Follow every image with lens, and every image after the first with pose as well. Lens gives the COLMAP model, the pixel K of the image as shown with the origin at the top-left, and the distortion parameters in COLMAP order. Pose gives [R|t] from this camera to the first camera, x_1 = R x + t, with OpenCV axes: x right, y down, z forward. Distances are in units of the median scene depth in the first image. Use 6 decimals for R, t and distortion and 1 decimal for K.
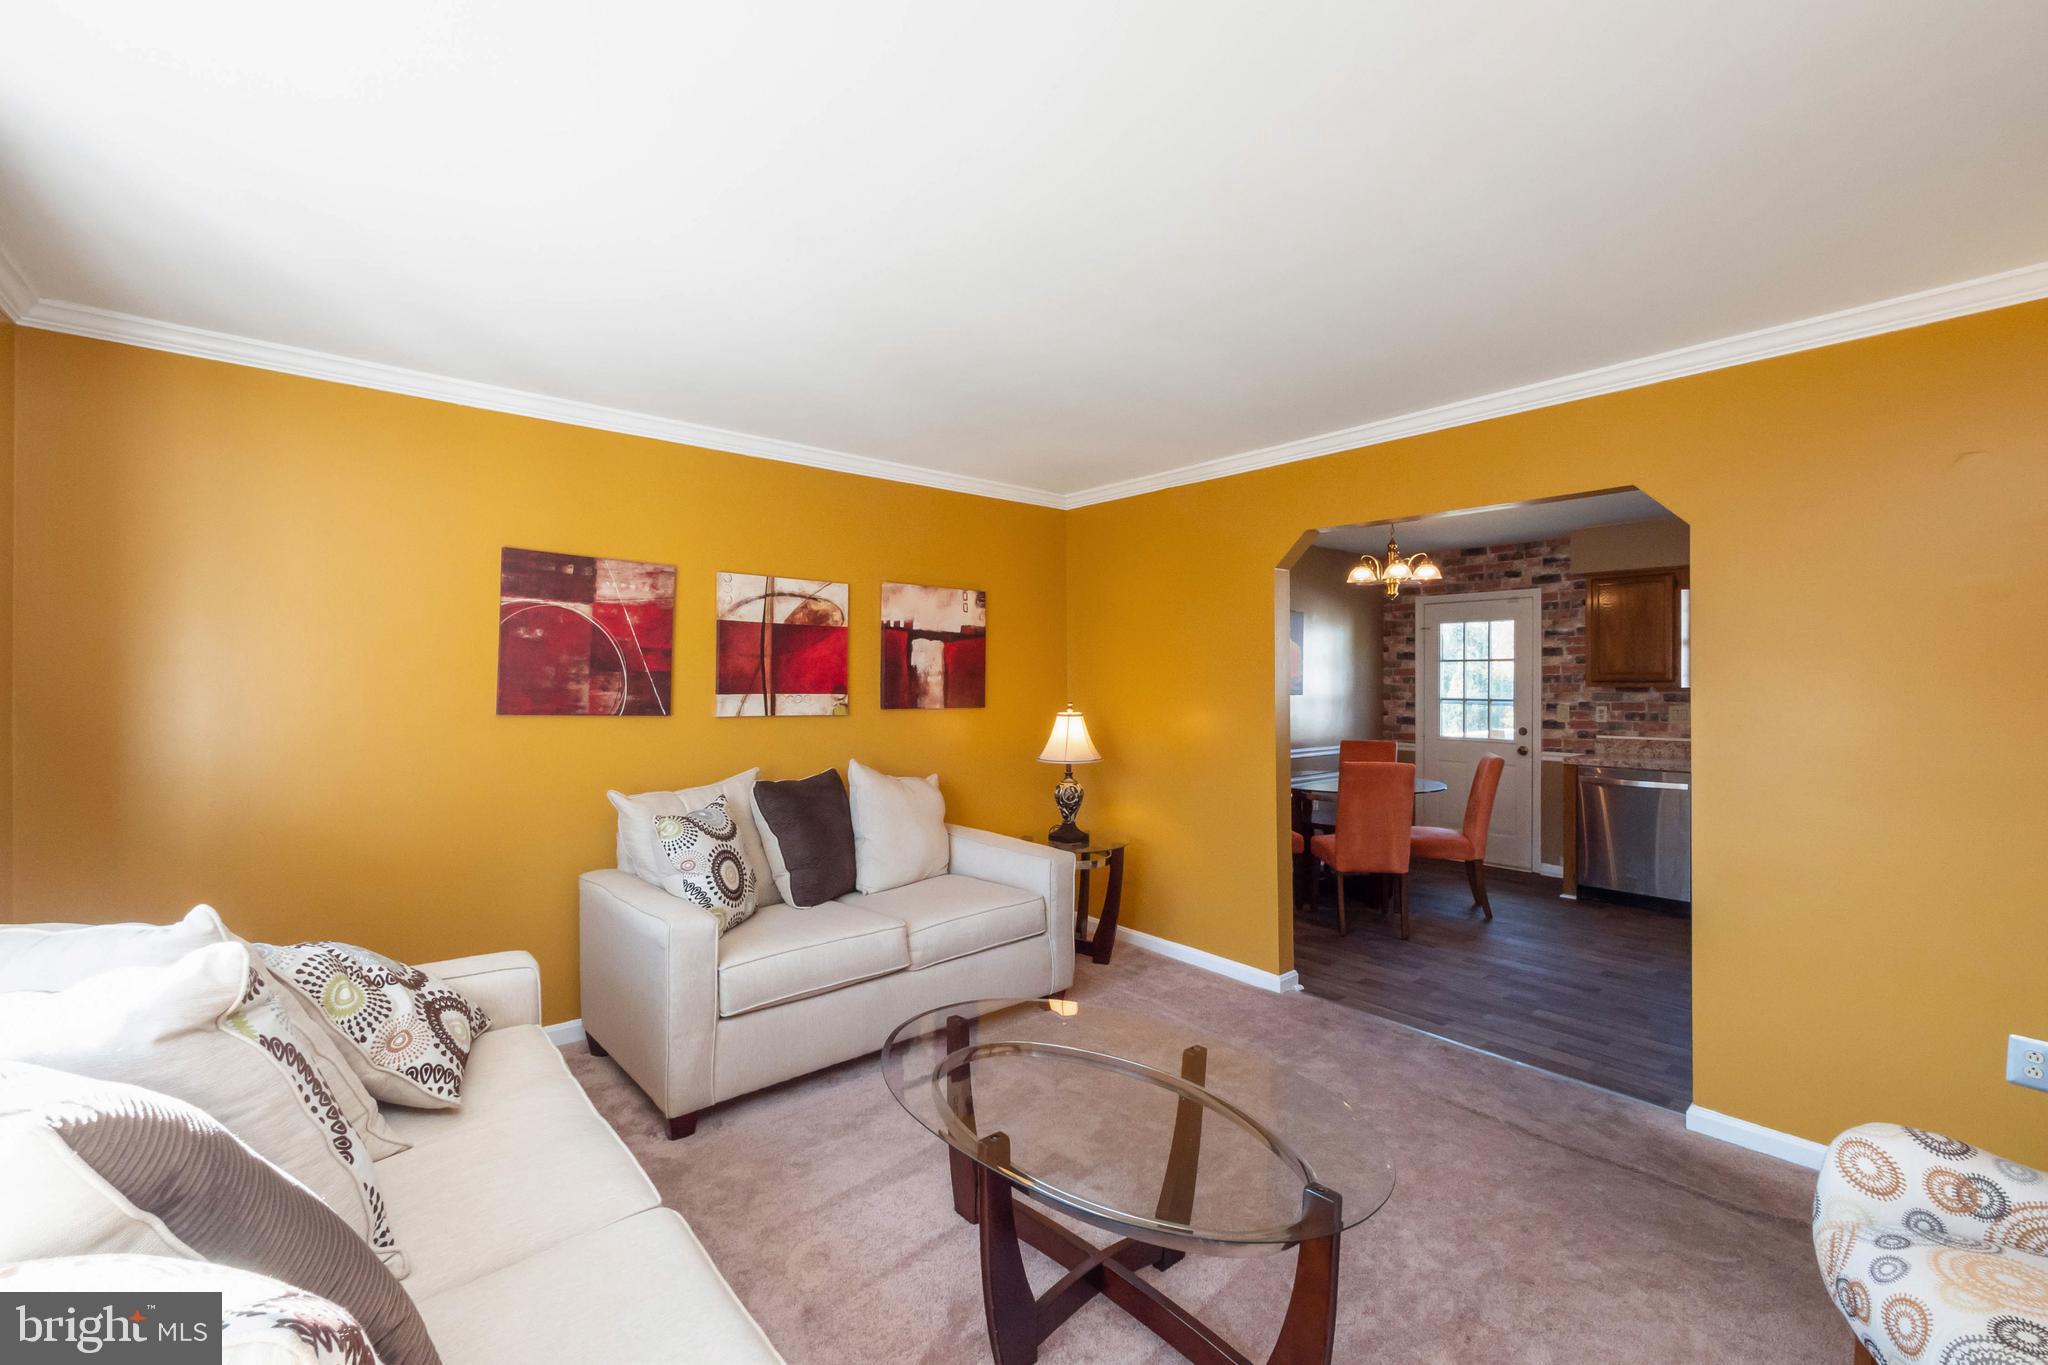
lens RADIAL K [[873.3, 0, 1012.7], [0, 873.3, 686.1], [0, 0, 1]] dist [-0.000235, -0.000766]
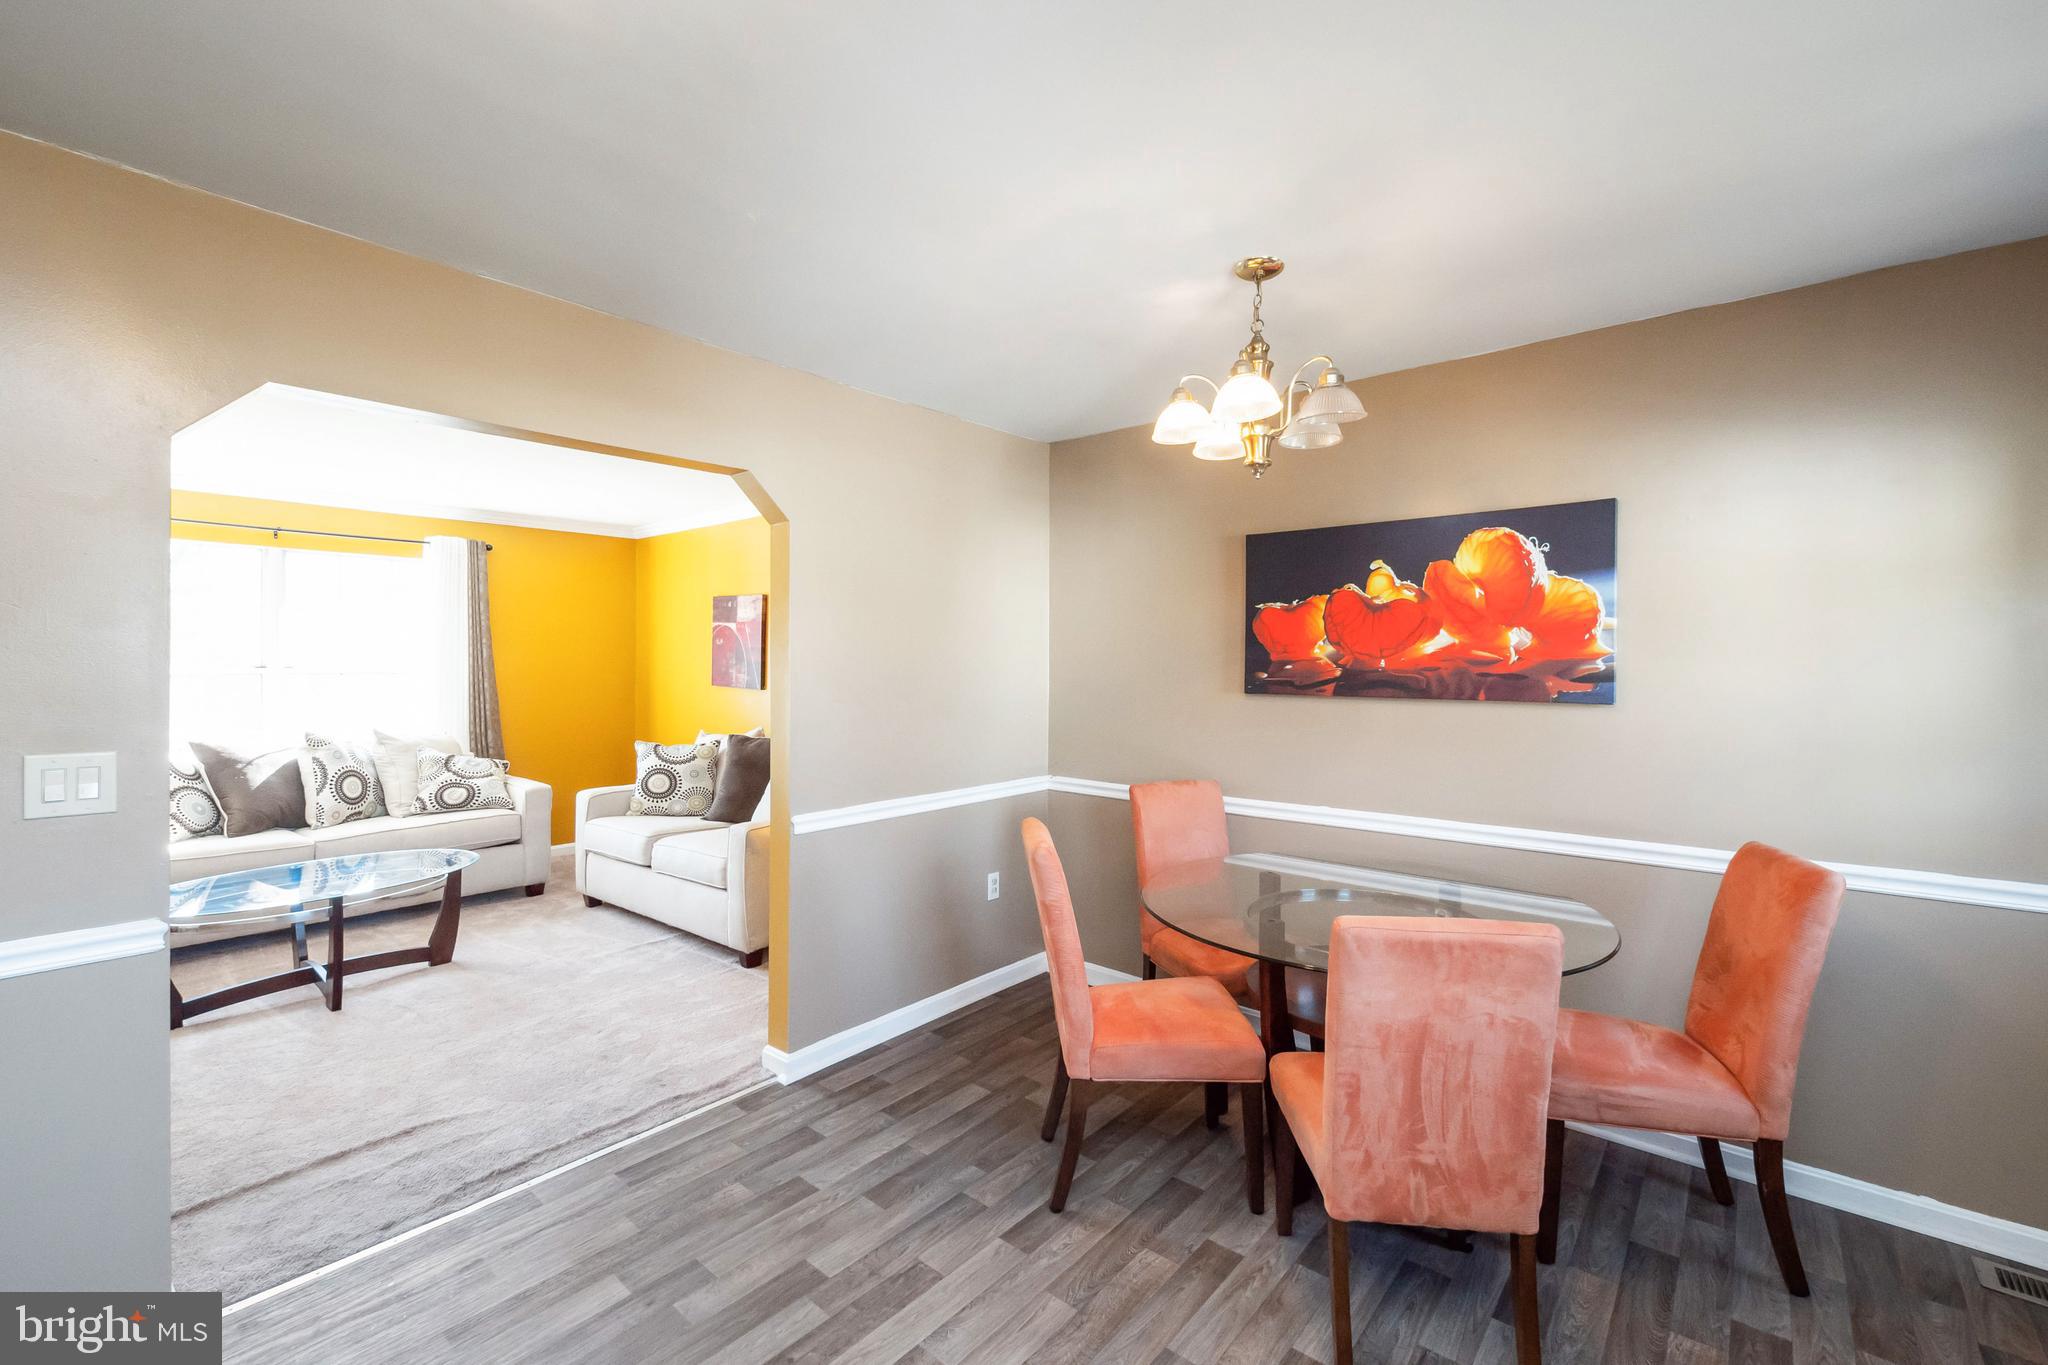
lens RADIAL K [[873.3, 0, 1041.0], [0, 873.3, 661.7], [0, 0, 1]] dist [-0.000235, -0.000766]
pose [[0.173536, -0.001225, -0.984827, 1.288605], [0.004546, 0.999990, -0.000442, -0.013823], [0.984817, -0.004400, 0.173540, 1.270667]]
